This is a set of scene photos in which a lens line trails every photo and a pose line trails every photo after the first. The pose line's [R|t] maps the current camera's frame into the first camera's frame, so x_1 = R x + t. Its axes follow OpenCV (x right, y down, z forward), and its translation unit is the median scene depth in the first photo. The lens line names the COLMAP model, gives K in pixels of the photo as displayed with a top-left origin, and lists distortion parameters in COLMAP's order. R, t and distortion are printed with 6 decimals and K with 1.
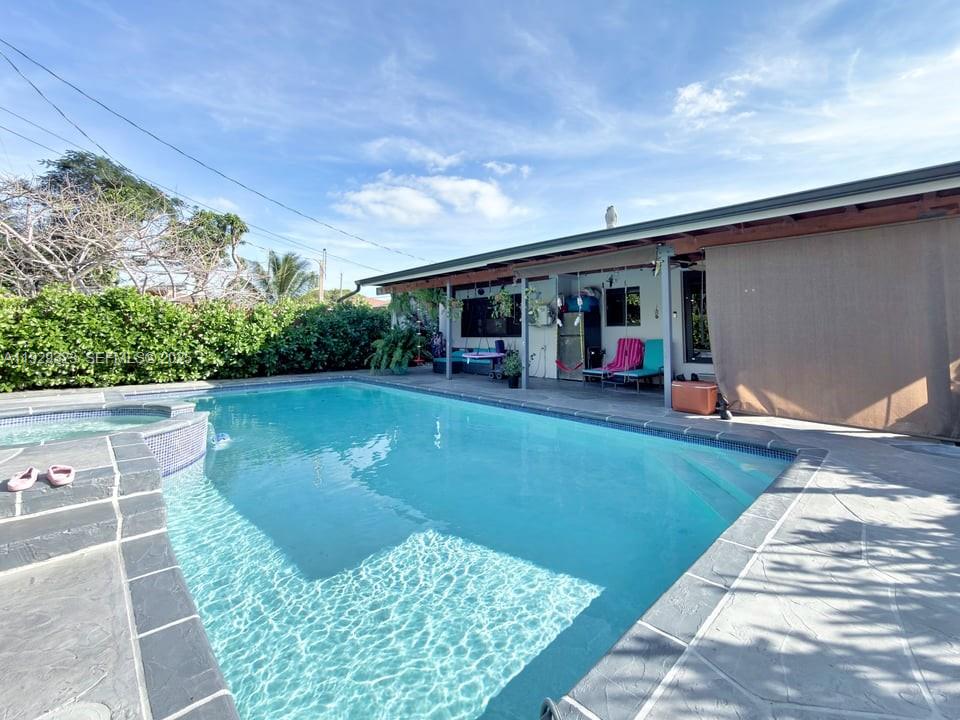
lens RADIAL K [[417.0, 0, 478.9], [0, 417.0, 284.8], [0, 0, 1]] dist [0.000028, 0.000027]
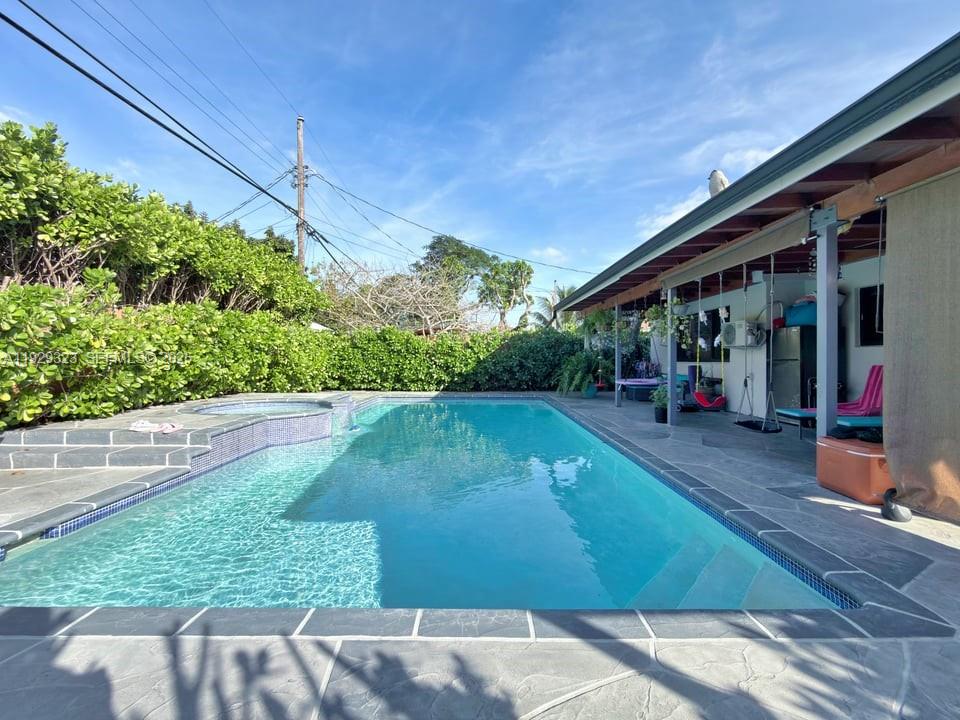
lens RADIAL K [[393.1, 0, 479.8], [0, 393.1, 353.9], [0, 0, 1]] dist [0.000493, -0.000066]
pose [[0.716186, -0.006005, -0.697883, 0.322718], [0.080401, 0.994015, 0.073957, 0.021604], [0.693262, -0.109078, 0.712383, 0.177148]]
